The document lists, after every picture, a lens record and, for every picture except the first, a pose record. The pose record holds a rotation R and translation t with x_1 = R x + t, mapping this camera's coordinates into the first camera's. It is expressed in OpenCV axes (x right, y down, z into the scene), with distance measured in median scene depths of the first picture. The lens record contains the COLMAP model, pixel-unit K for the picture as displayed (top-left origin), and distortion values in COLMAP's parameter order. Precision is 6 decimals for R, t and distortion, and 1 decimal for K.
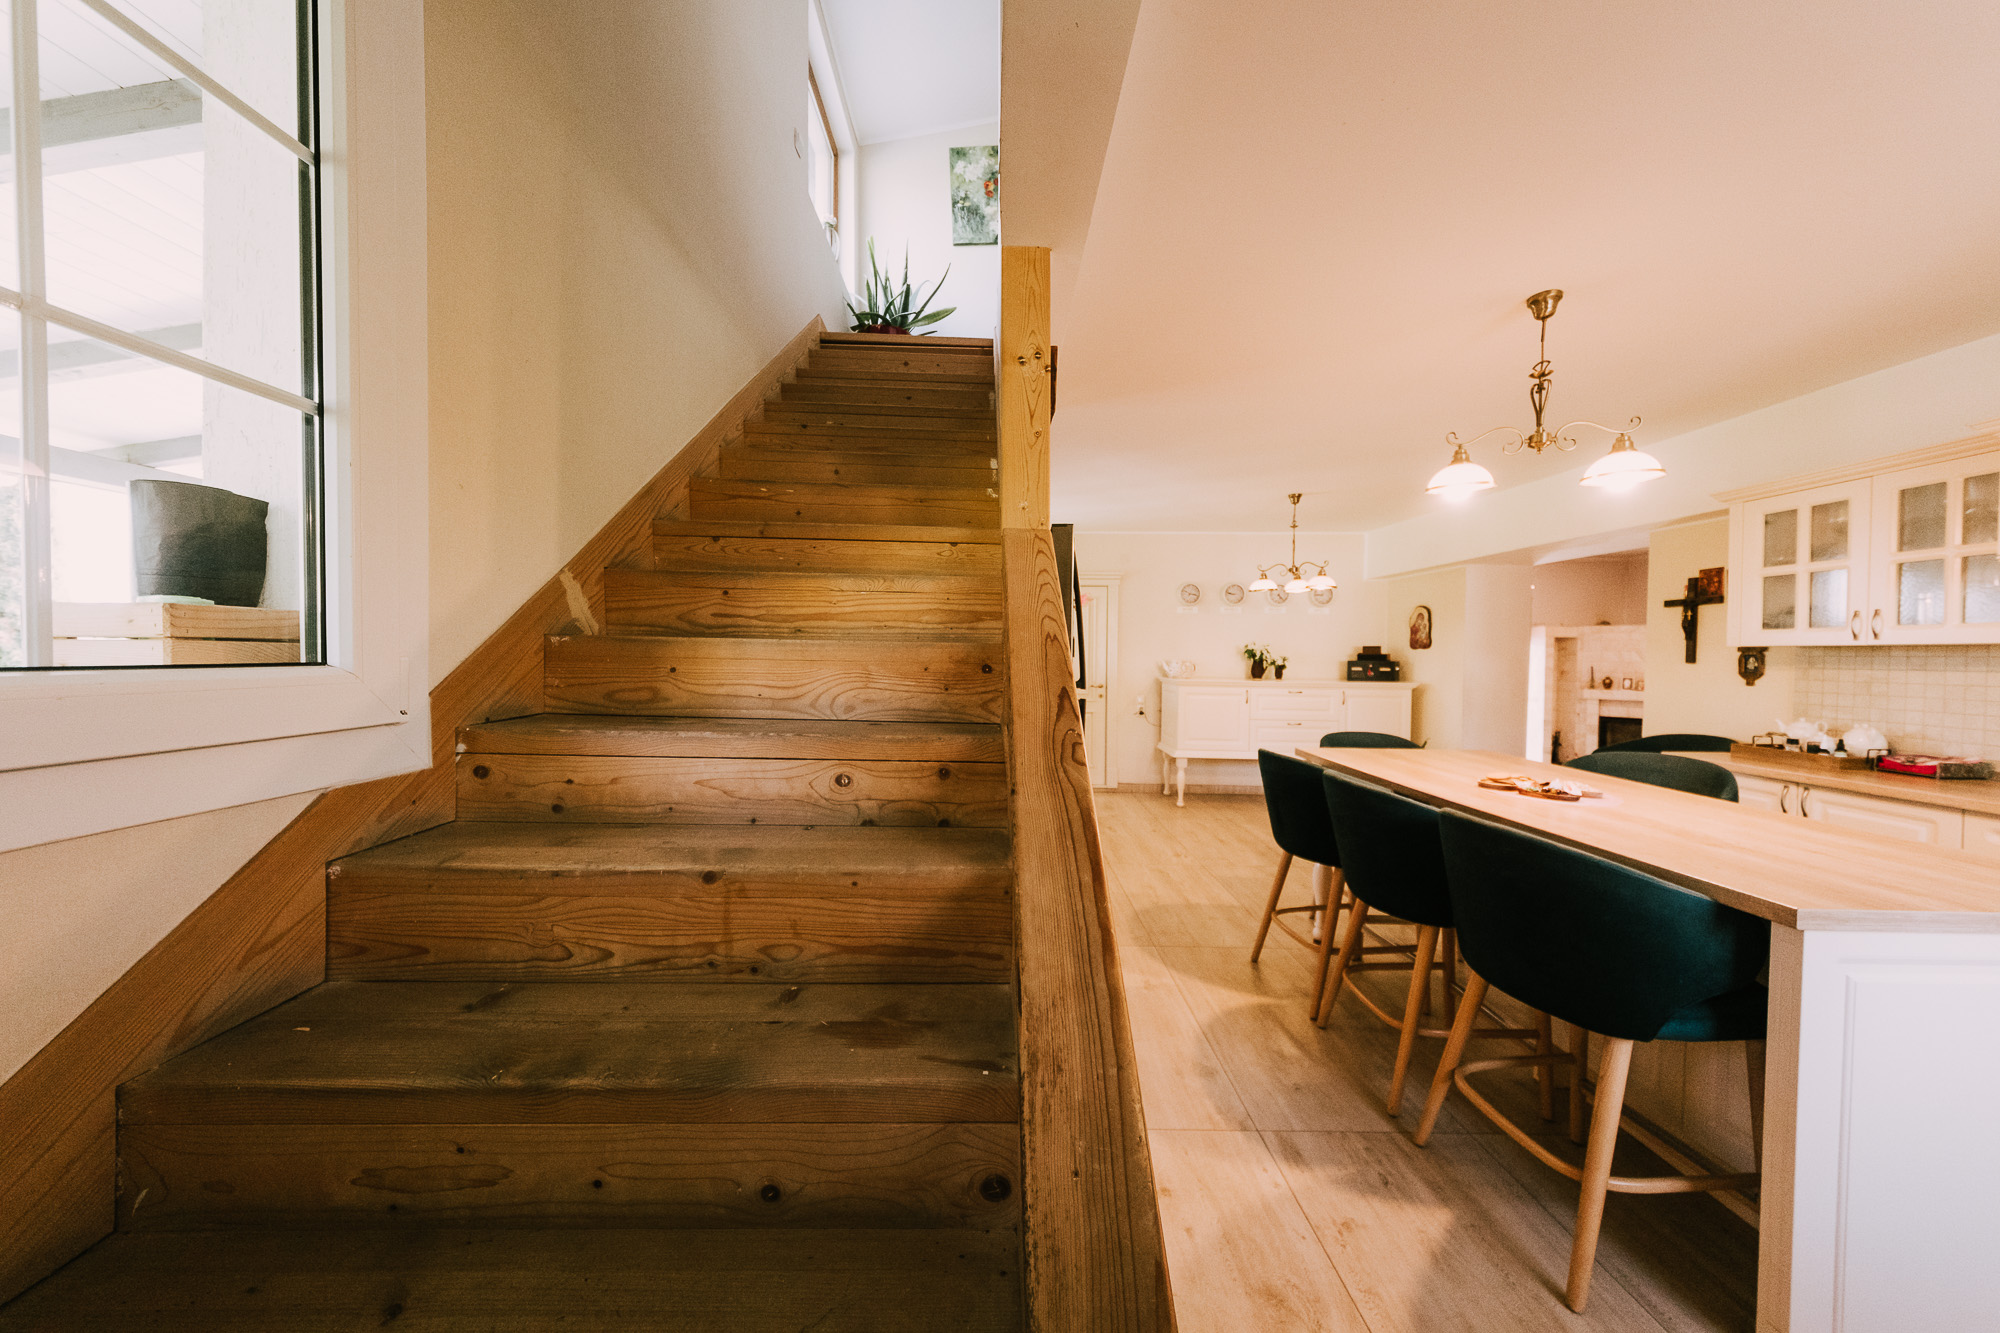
lens RADIAL K [[696.9, 0, 983.3], [0, 696.9, 663.8], [0, 0, 1]] dist [-0.000014, -0.000059]
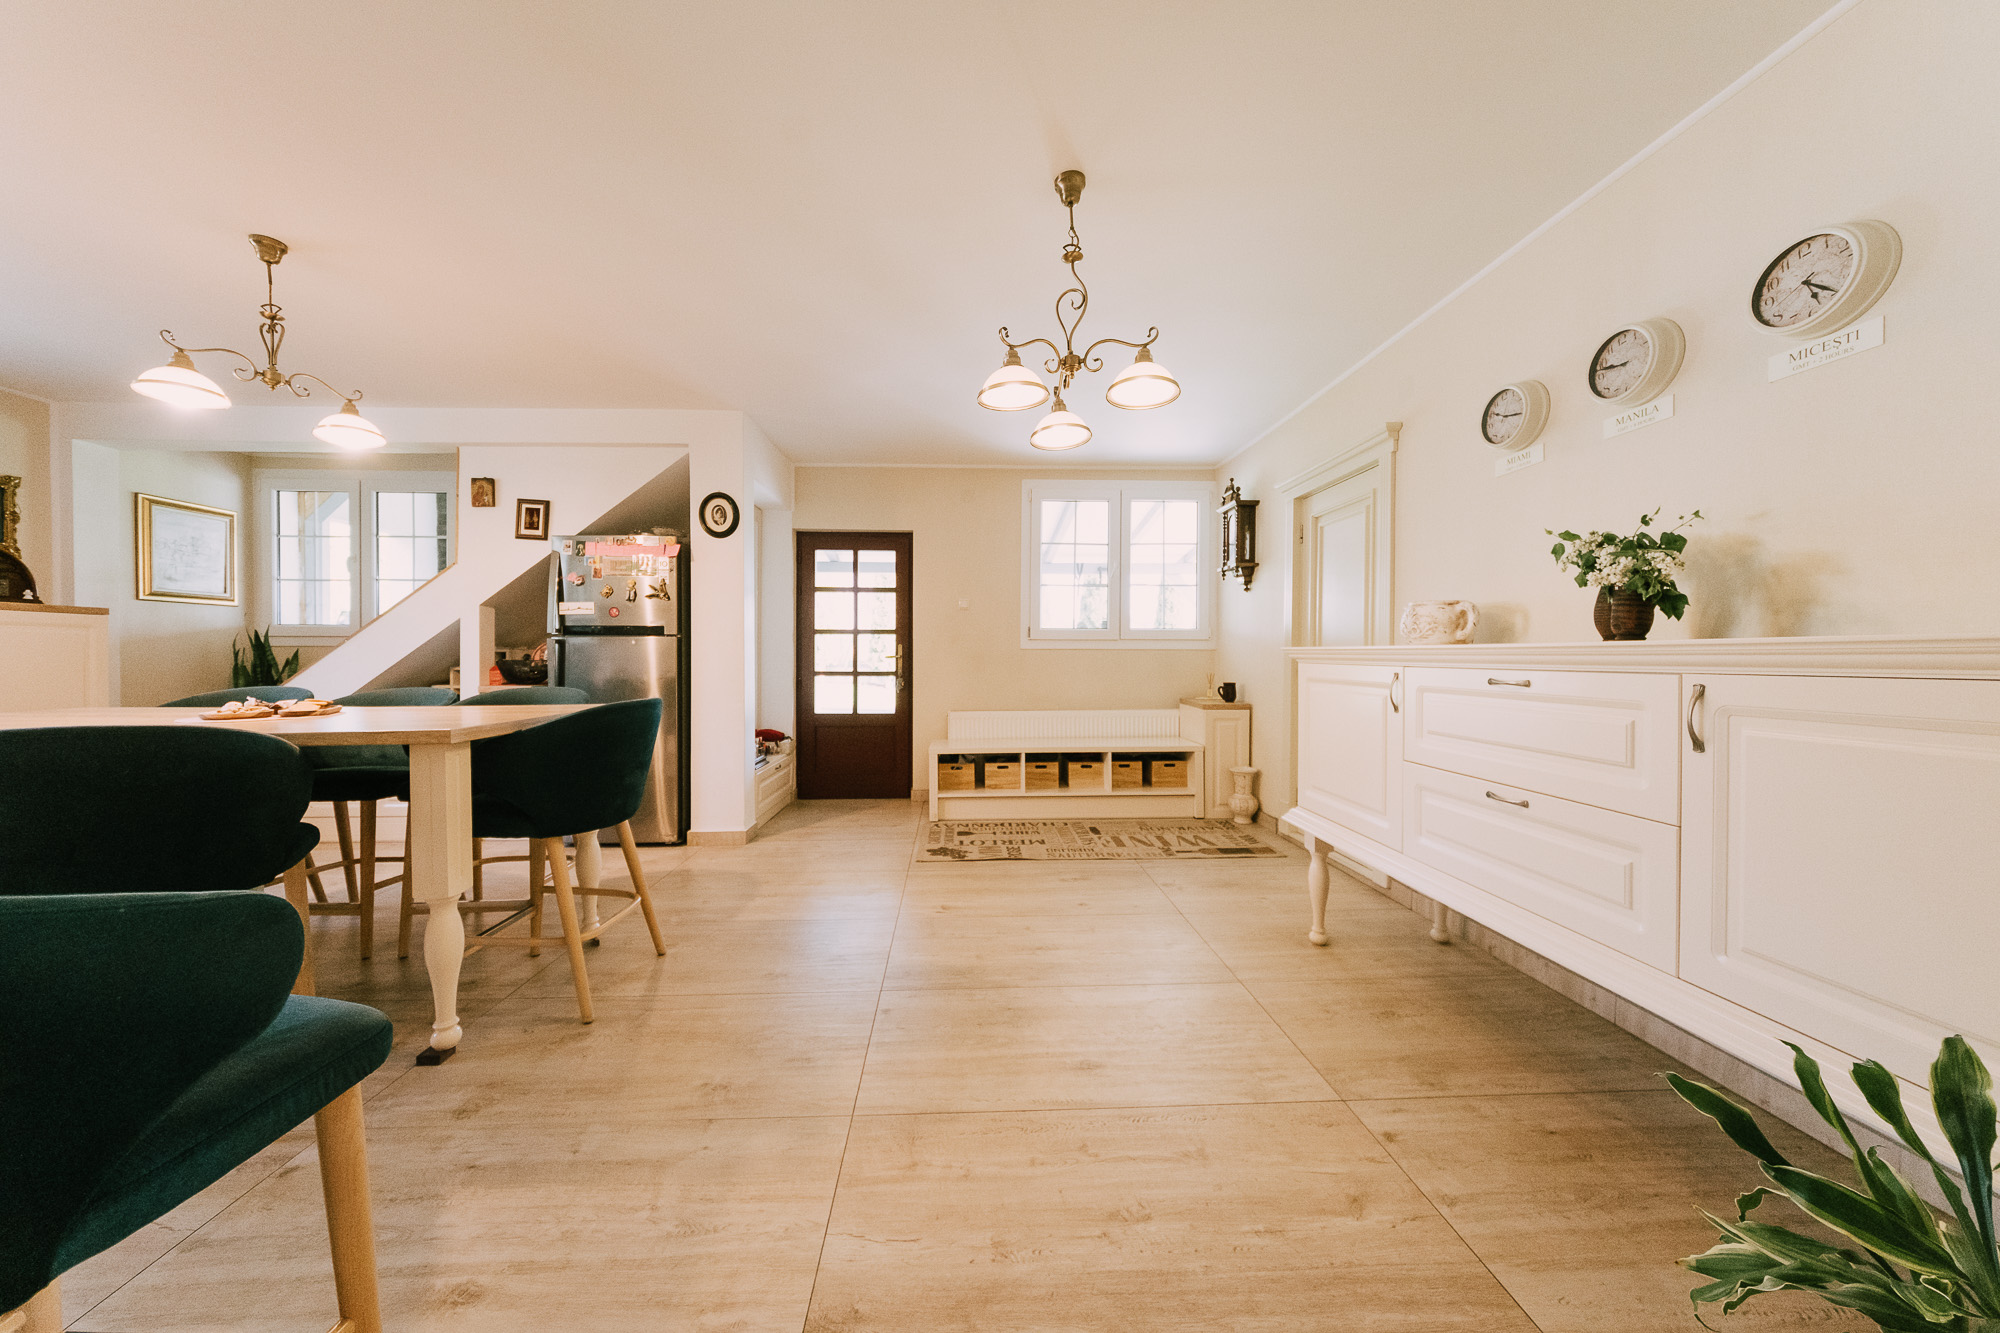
lens RADIAL K [[672.4, 0, 992.5], [0, 672.4, 663.8], [0, 0, 1]] dist [-0.000330, -0.000017]
pose [[0.052007, 0.001771, -0.998645, 1.211093], [-0.015890, 0.999873, 0.000946, 0.063553], [0.998520, 0.015819, 0.052029, 1.348105]]
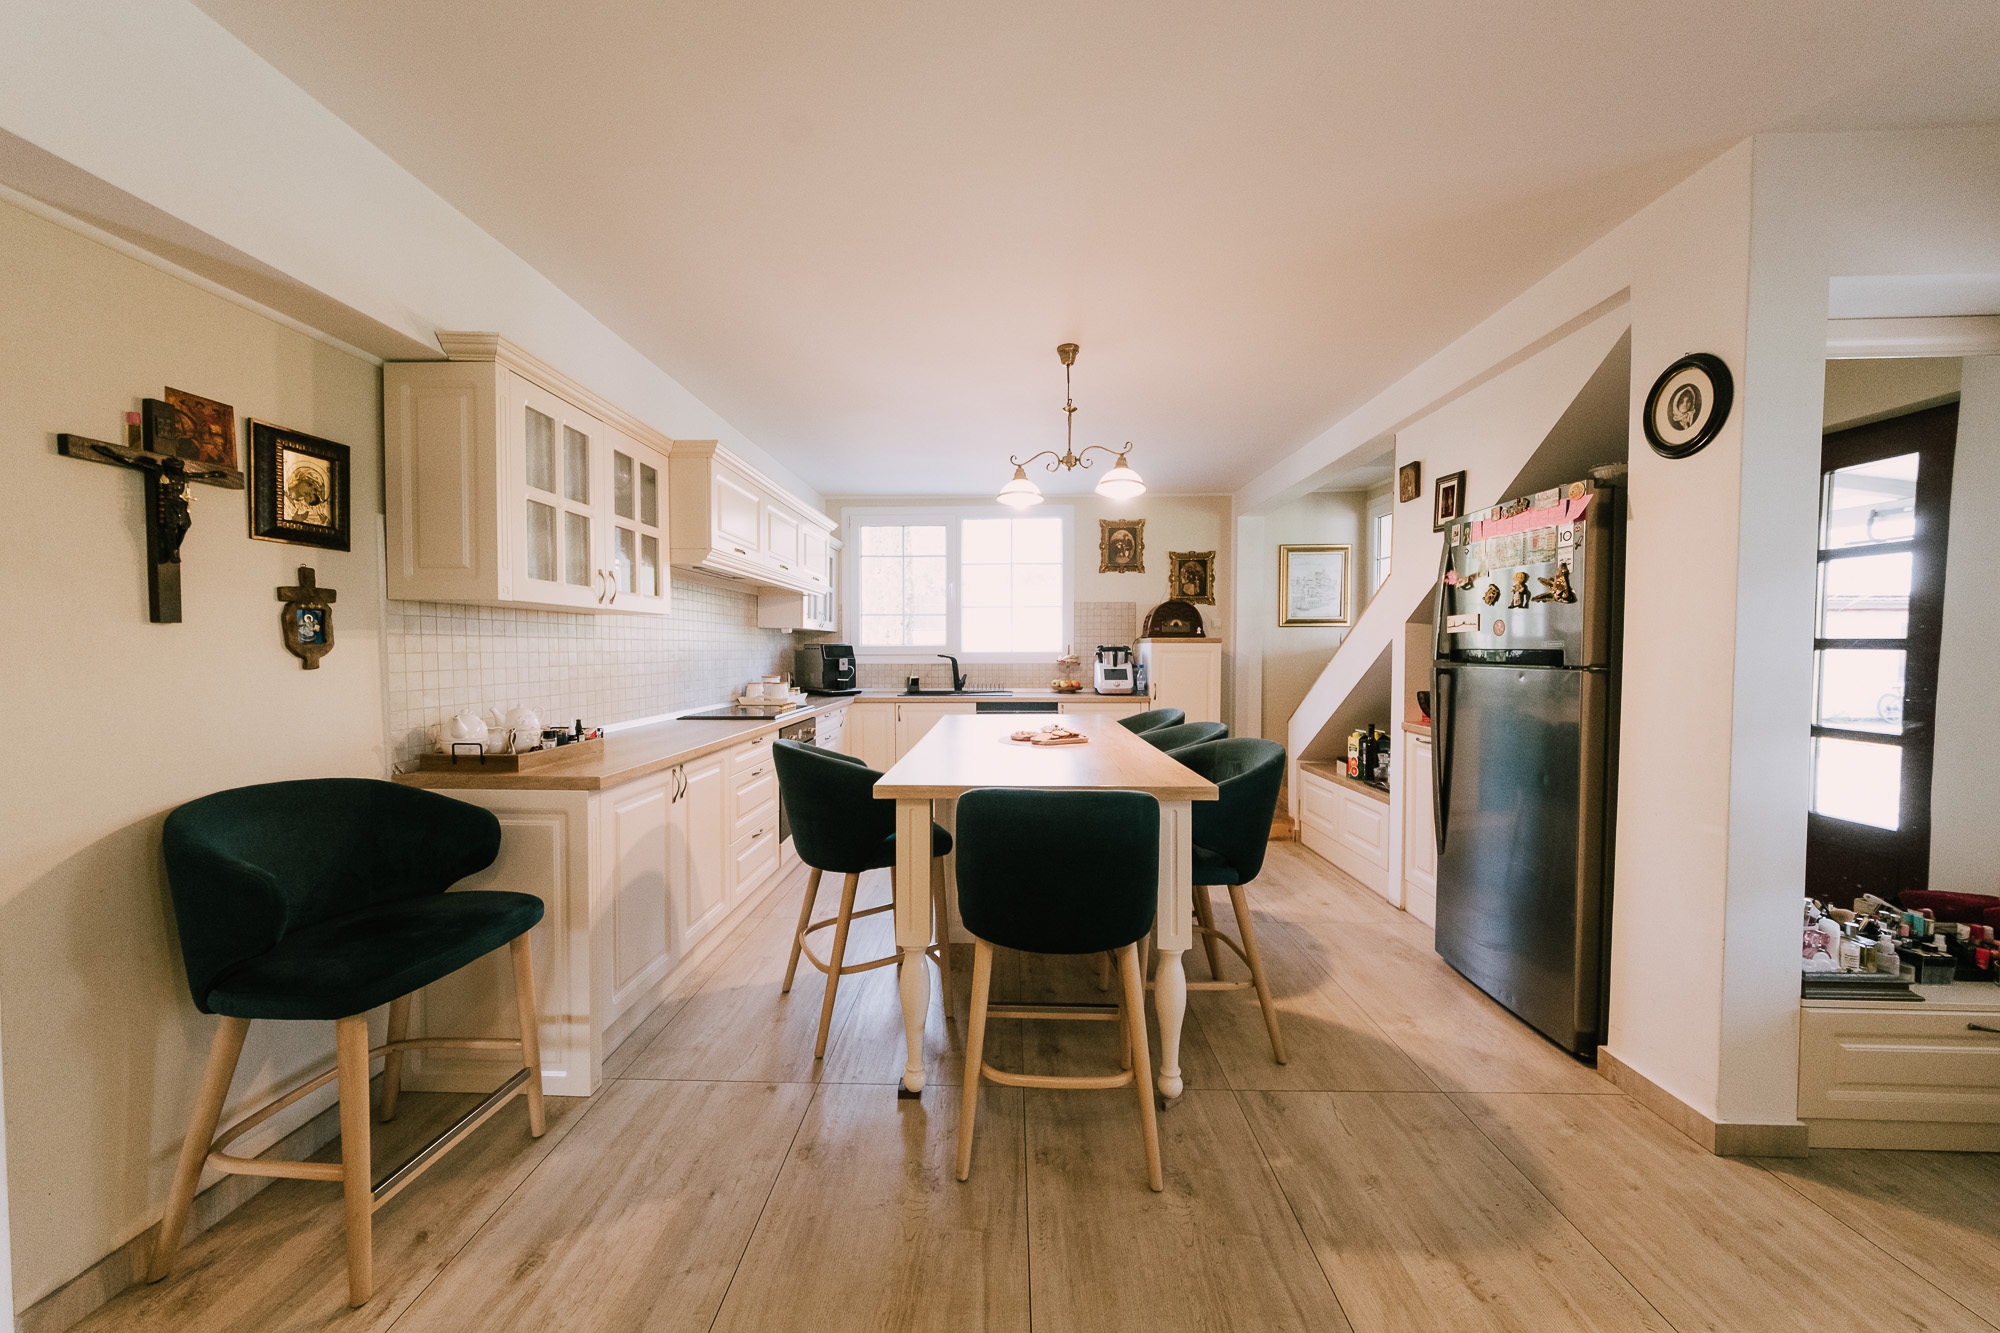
lens RADIAL K [[678.4, 0, 988.0], [0, 678.4, 665.2], [0, 0, 1]] dist [-0.000483, -0.000172]
pose [[-0.999440, -0.008277, 0.032423, 0.589913], [-0.006903, 0.999083, 0.042261, 0.003963], [-0.032743, 0.042014, -0.998580, 1.488065]]
